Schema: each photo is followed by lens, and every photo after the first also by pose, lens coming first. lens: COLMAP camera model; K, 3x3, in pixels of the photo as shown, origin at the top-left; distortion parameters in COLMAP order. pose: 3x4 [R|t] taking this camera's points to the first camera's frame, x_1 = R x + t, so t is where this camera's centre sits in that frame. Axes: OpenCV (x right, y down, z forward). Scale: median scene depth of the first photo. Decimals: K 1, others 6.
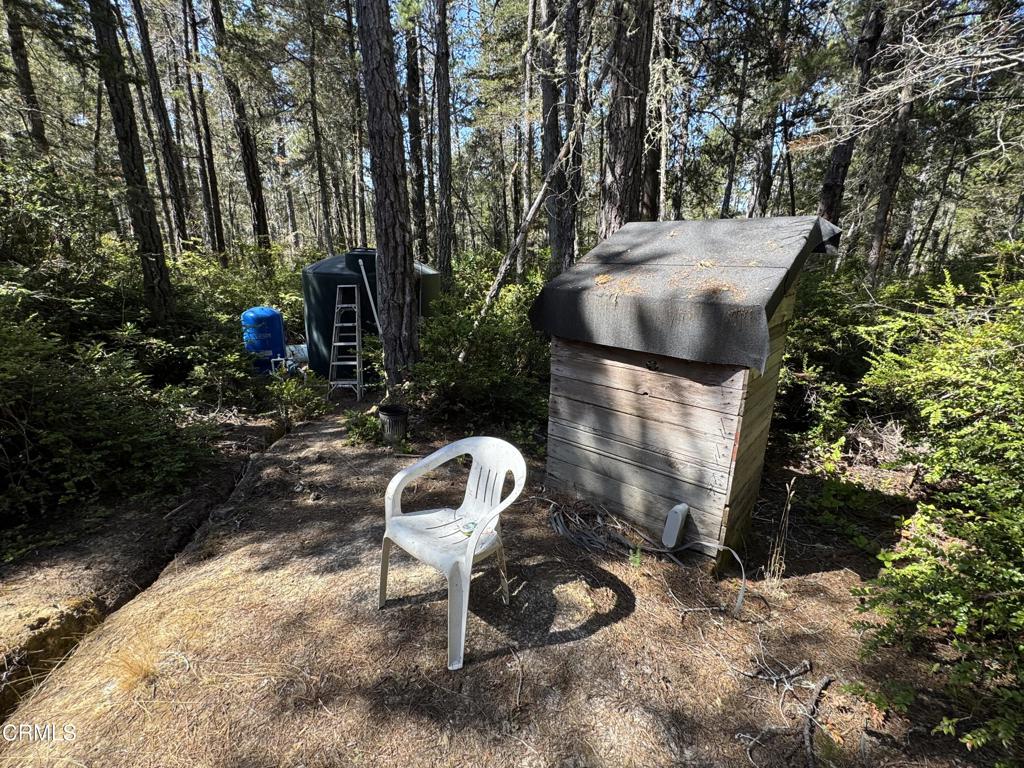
lens RADIAL K [[476.6, 0, 509.4], [0, 476.6, 388.3], [0, 0, 1]] dist [-0.002623, -0.000020]
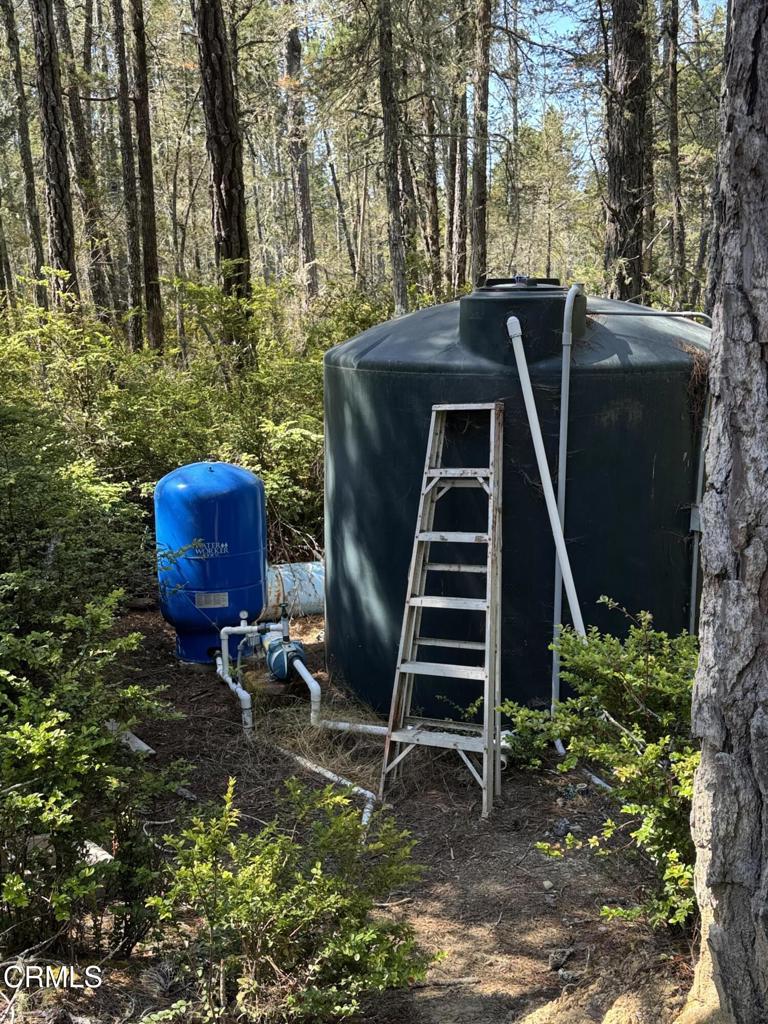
lens RADIAL K [[1071.5, 0, 384.3], [0, 1071.5, 512.2], [0, 0, 1]] dist [0.144347, 0.000000]
pose [[0.942585, 0.029929, -0.332624, -0.133957], [-0.057909, 0.995536, -0.074525, -0.079461], [0.328909, 0.089508, 0.940110, 0.295818]]
